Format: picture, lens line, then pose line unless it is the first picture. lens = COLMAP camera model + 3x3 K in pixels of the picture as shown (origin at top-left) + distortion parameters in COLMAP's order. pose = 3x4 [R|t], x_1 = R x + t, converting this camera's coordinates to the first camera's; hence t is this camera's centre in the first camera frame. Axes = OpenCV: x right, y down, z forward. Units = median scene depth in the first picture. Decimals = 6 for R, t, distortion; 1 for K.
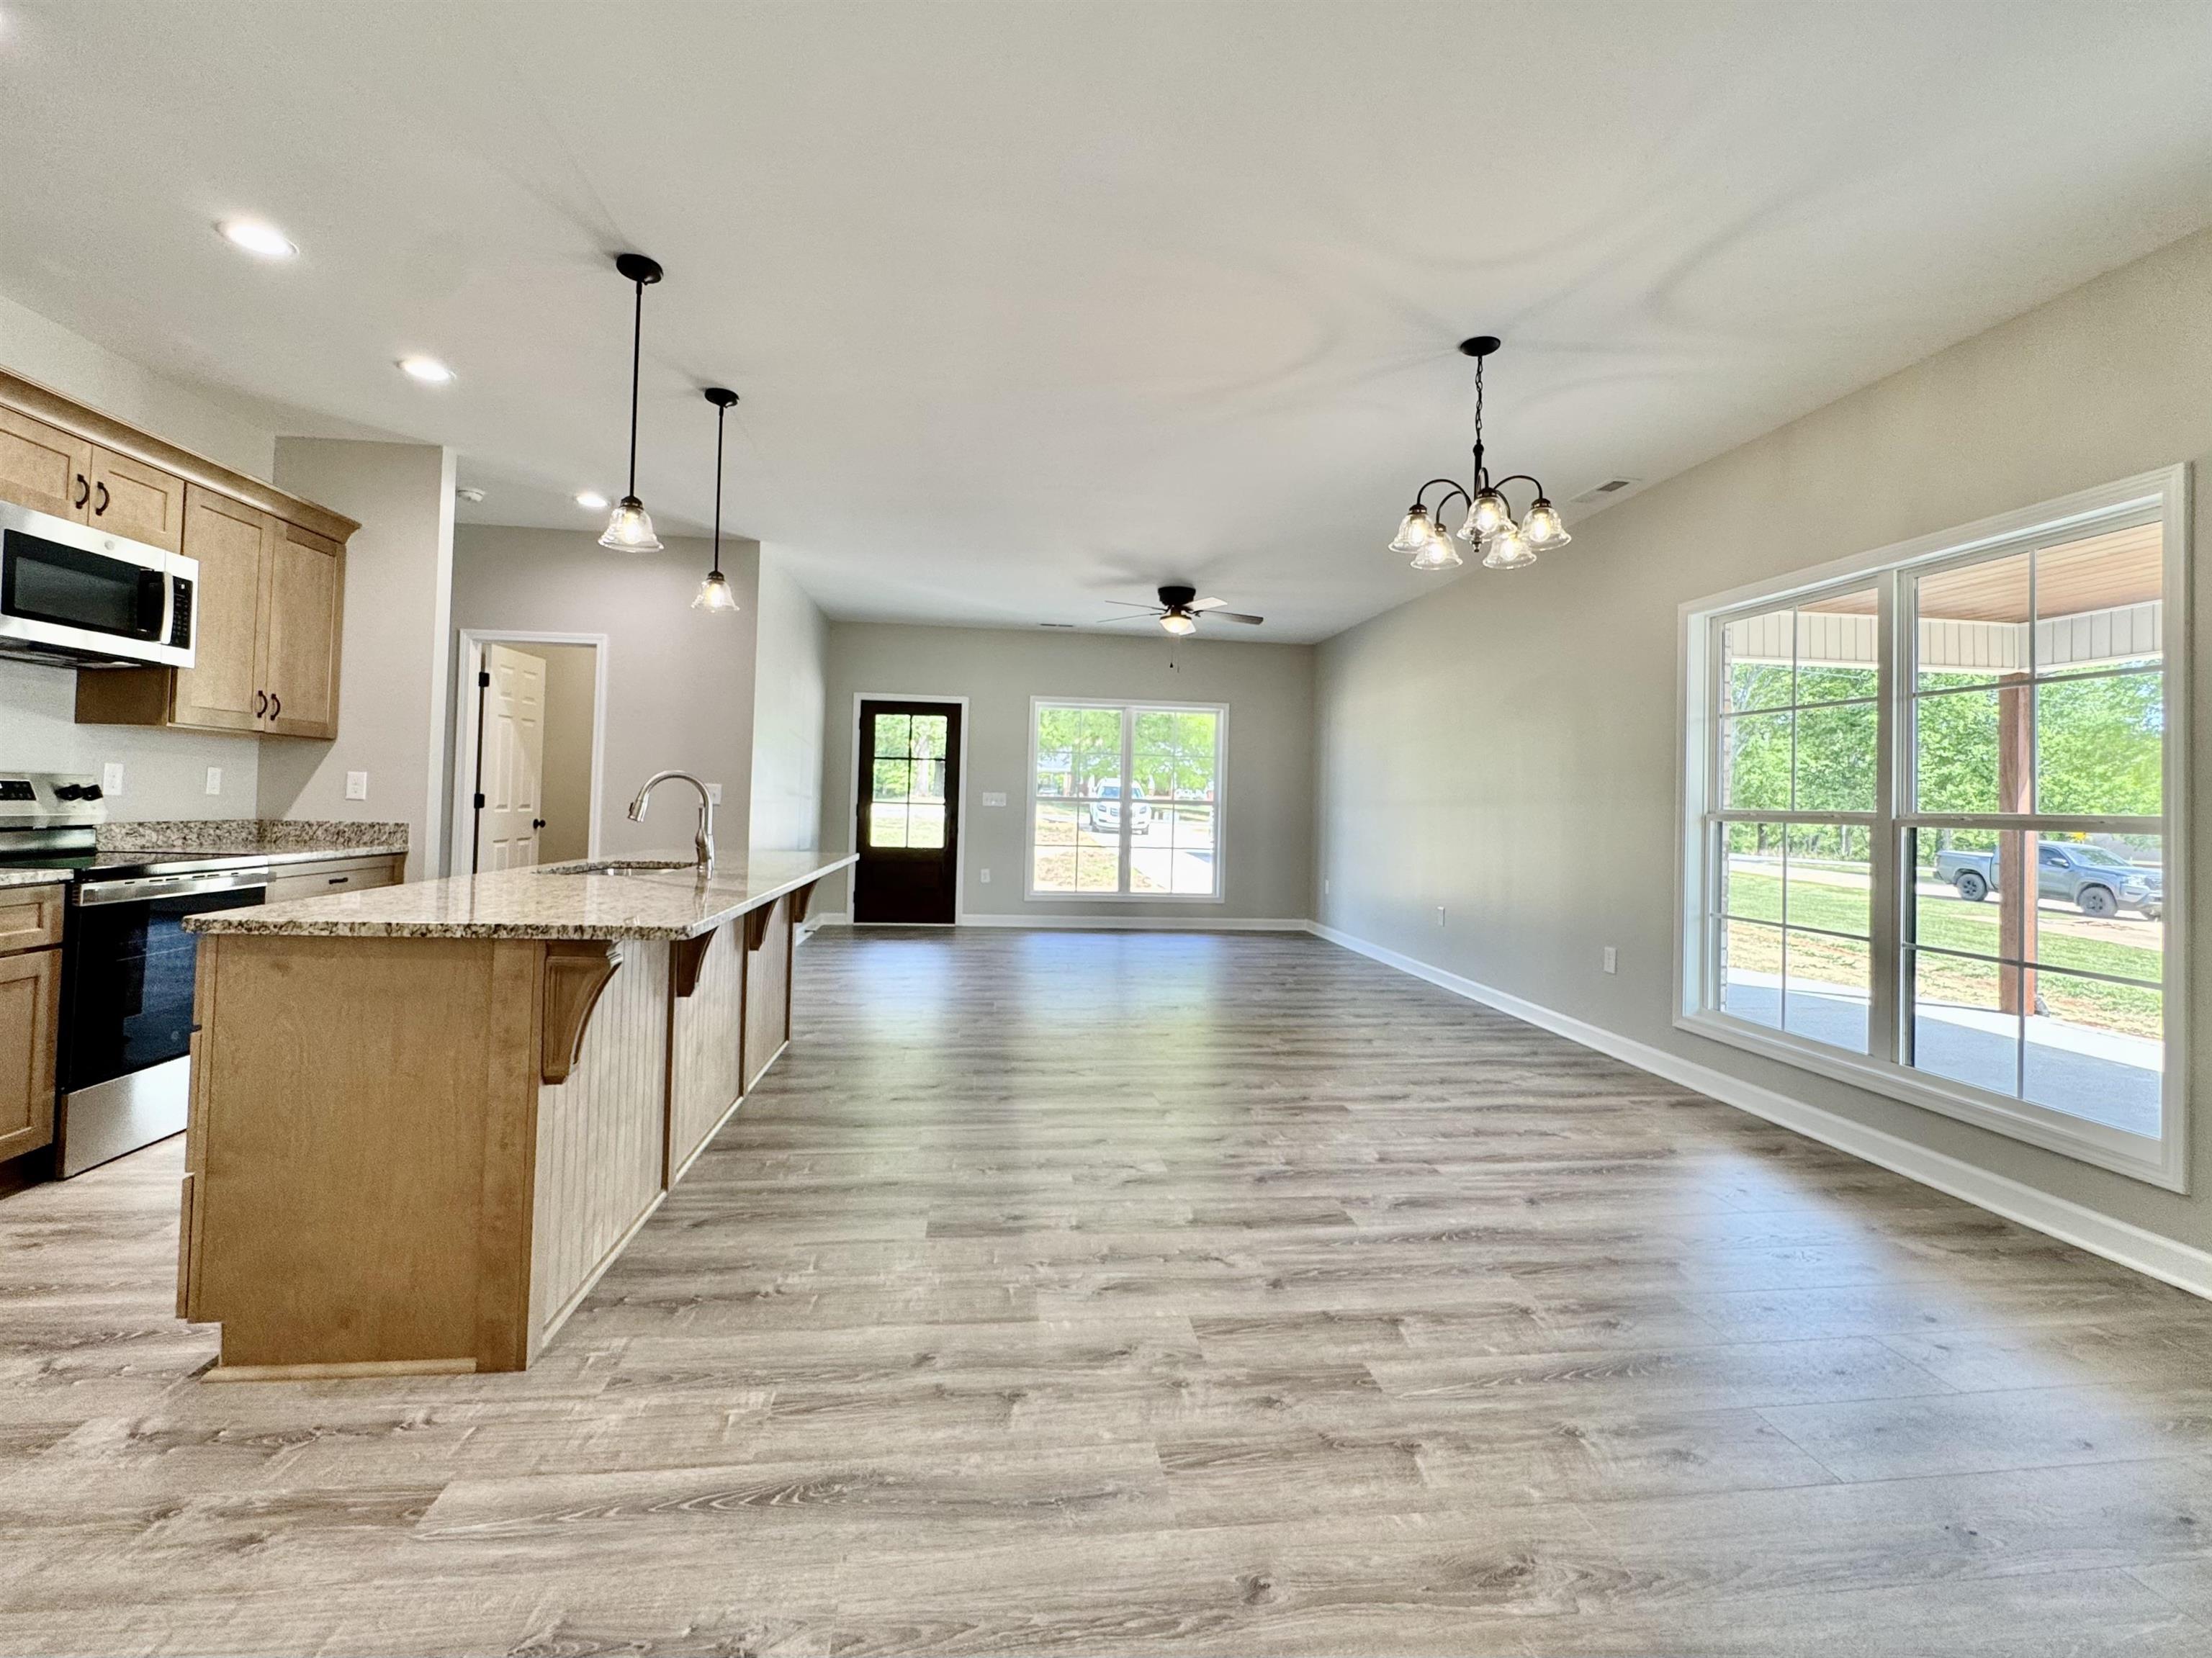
lens RADIAL K [[990.5, 0, 1107.9], [0, 990.5, 780.0], [0, 0, 1]] dist [-0.003358, -0.000097]
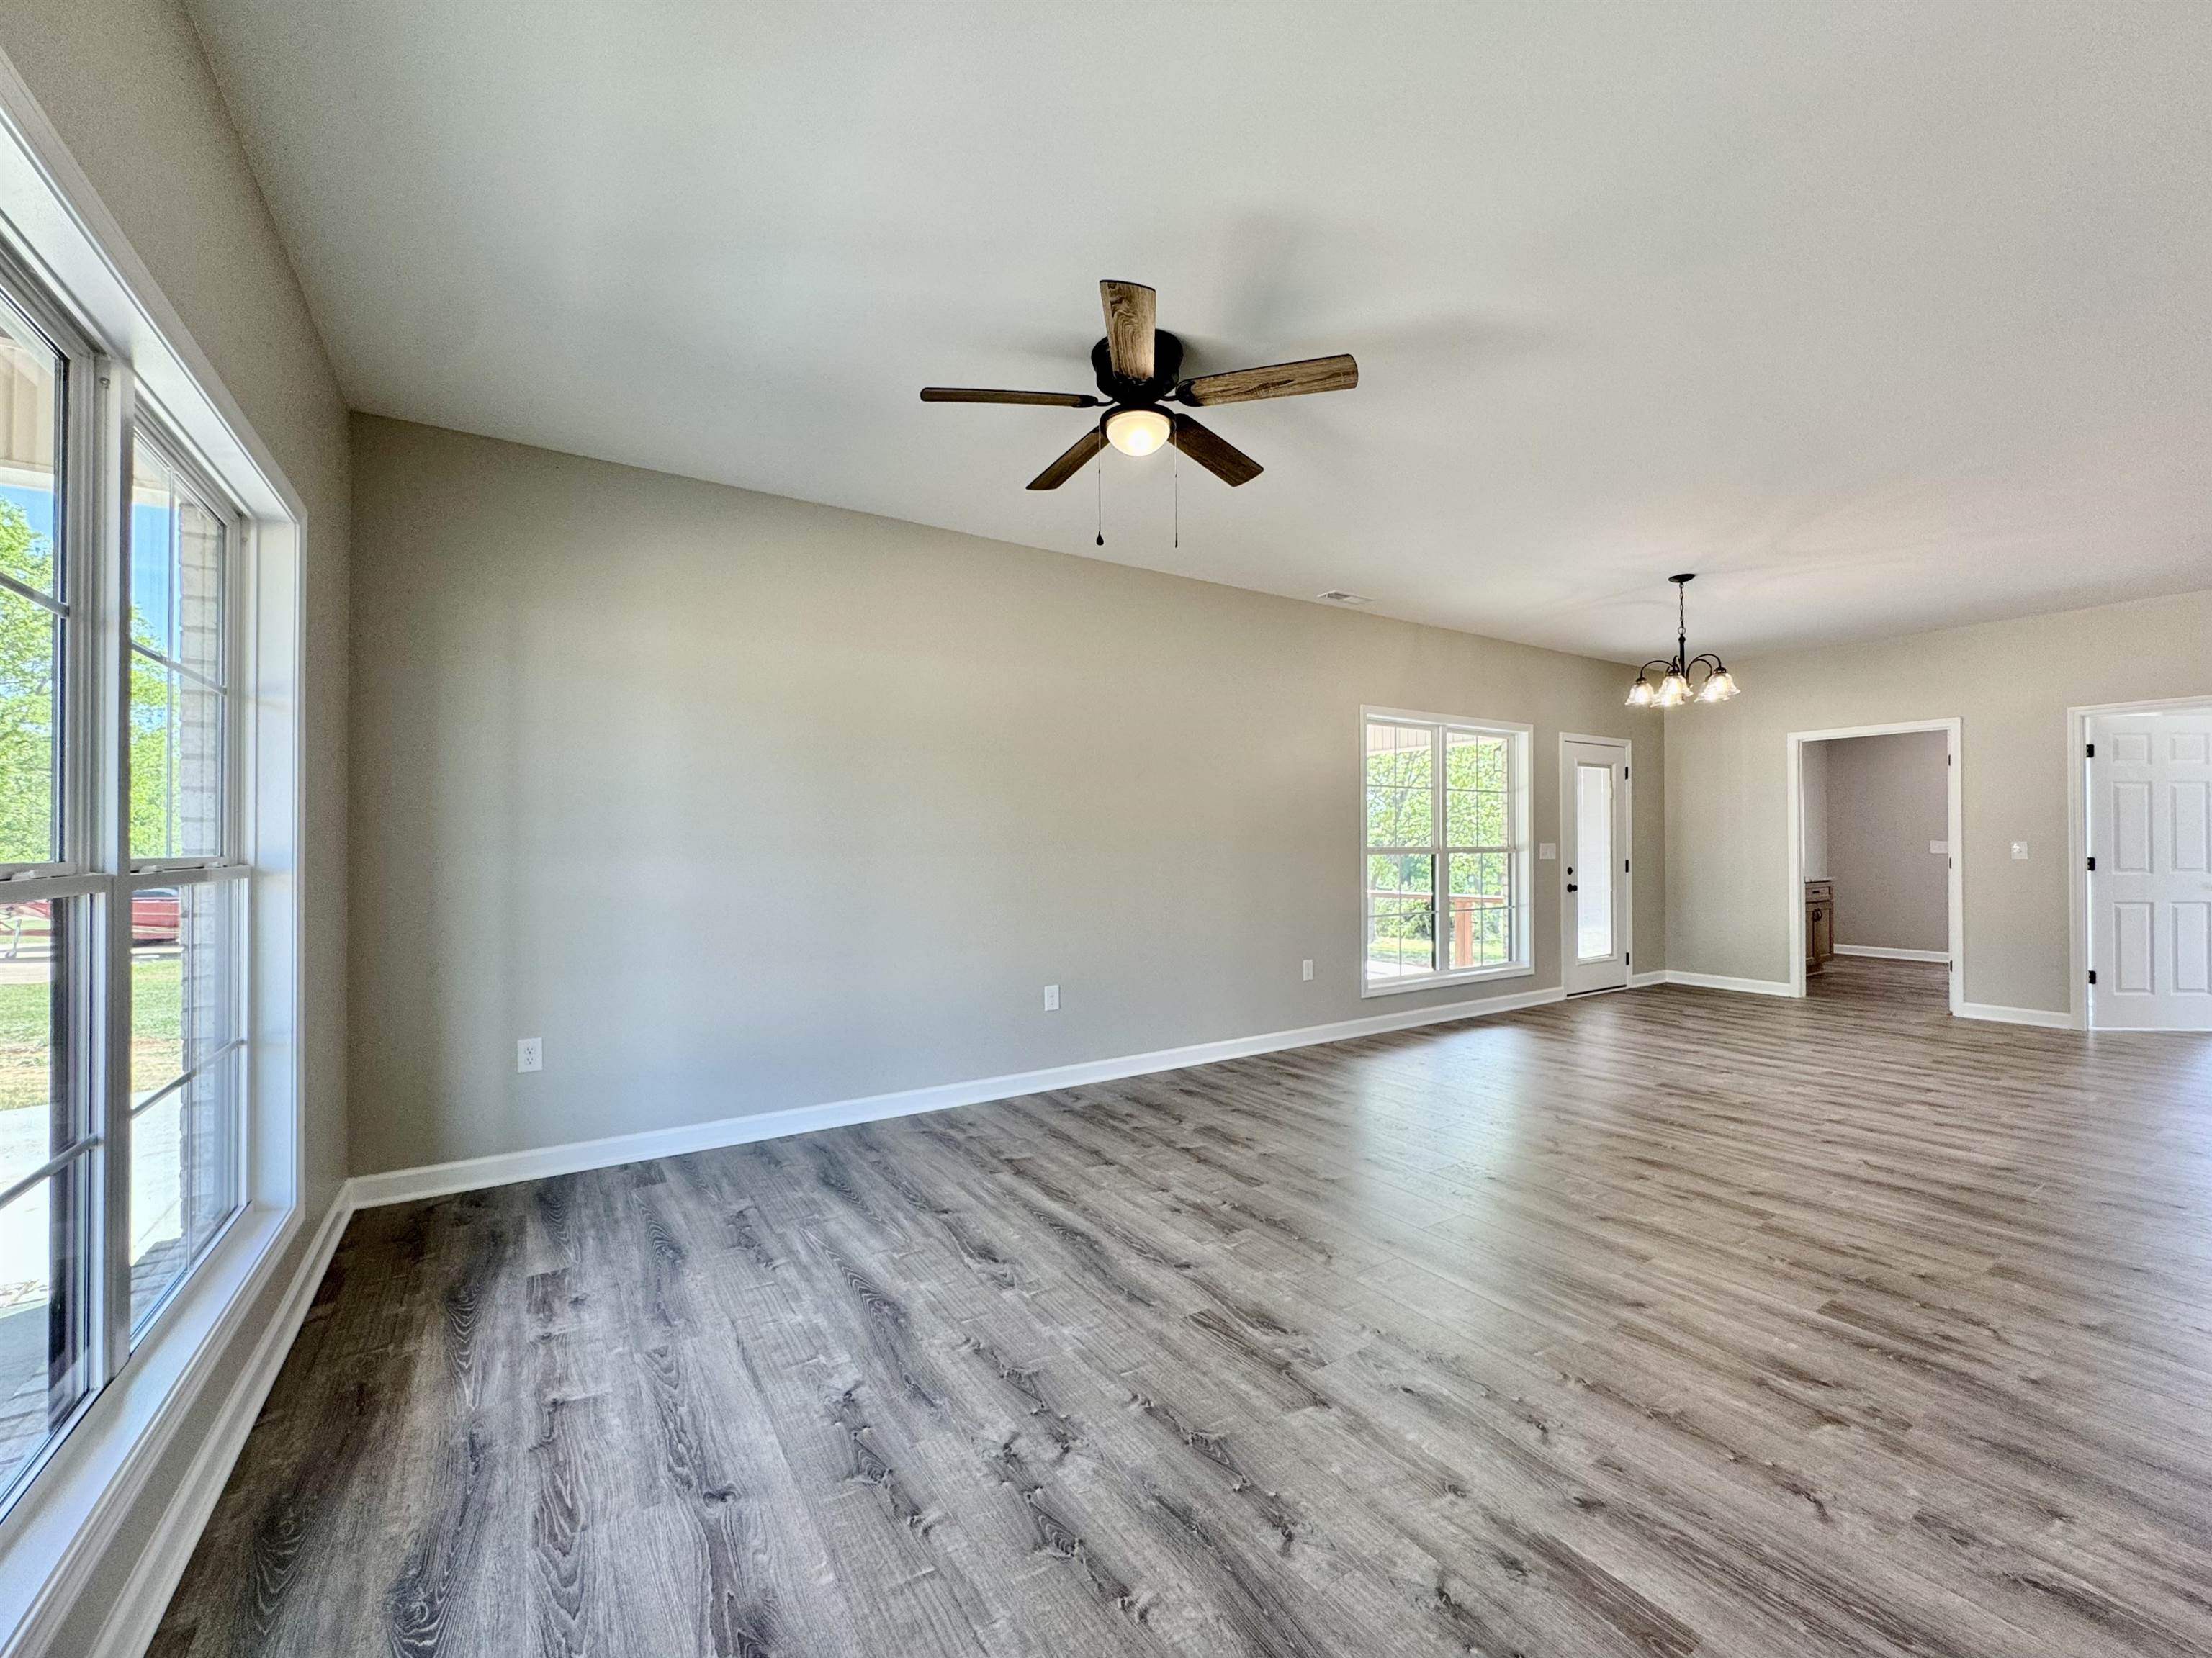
lens RADIAL K [[893.4, 0, 1110.3], [0, 893.4, 833.4], [0, 0, 1]] dist [-0.001193, -0.000050]
pose [[-0.438732, -0.013384, 0.898518, -0.570085], [-0.030308, 0.999541, 0.000090, 0.024844], [-0.898107, -0.027192, -0.438936, 2.498388]]
